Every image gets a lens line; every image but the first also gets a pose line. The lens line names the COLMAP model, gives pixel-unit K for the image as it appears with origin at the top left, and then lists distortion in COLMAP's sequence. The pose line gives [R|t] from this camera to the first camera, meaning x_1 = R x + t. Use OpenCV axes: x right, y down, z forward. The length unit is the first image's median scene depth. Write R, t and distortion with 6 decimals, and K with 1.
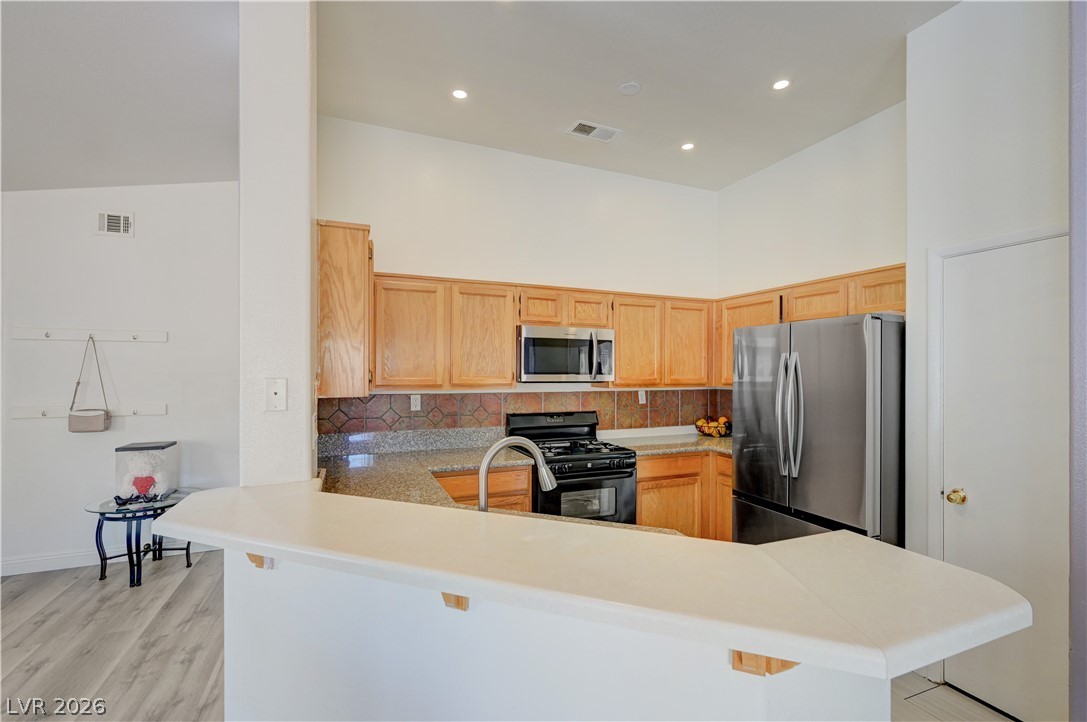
lens RADIAL K [[468.9, 0, 550.8], [0, 468.9, 372.3], [0, 0, 1]] dist [0.003160, -0.000203]
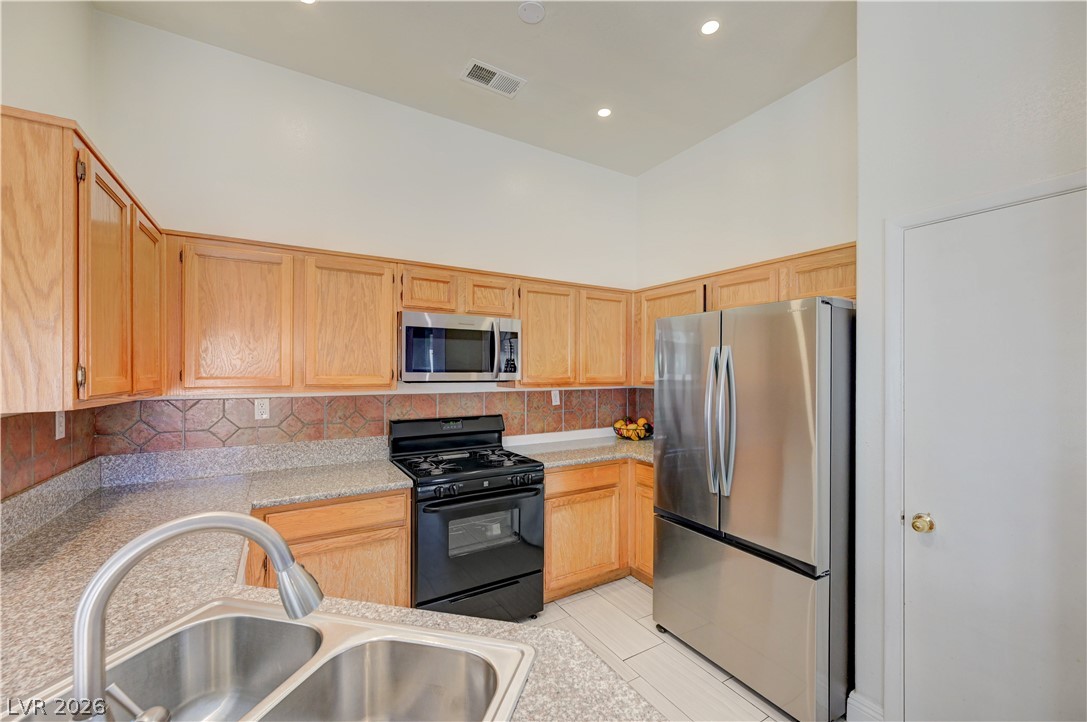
lens RADIAL K [[429.4, 0, 545.5], [0, 429.4, 369.1], [0, 0, 1]] dist [0.000499, 0.000903]
pose [[0.990719, 0.000626, 0.135922, 0.077073], [-0.000291, 0.999997, -0.002486, 0.000480], [-0.135923, 0.002424, 0.990716, 0.229221]]
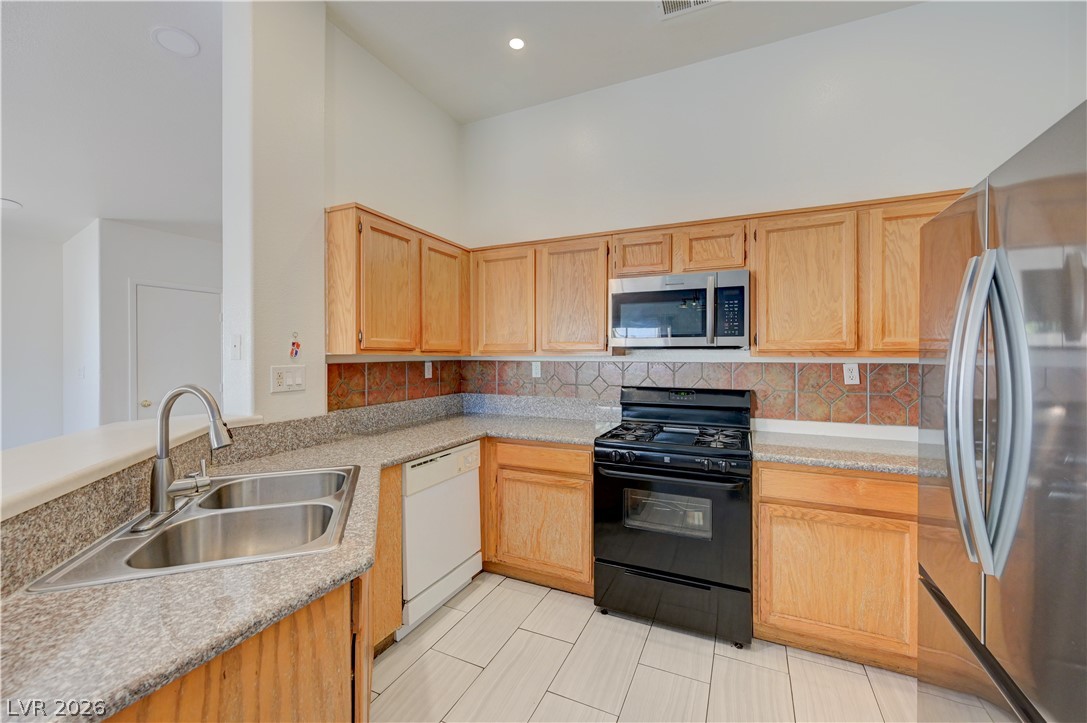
lens RADIAL K [[429.4, 0, 564.1], [0, 429.4, 353.9], [0, 0, 1]] dist [0.000499, 0.000903]
pose [[0.679920, -0.004010, -0.733275, 0.427472], [0.001639, 0.999991, -0.003949, 0.034021], [0.733285, 0.001483, 0.679920, 0.399652]]
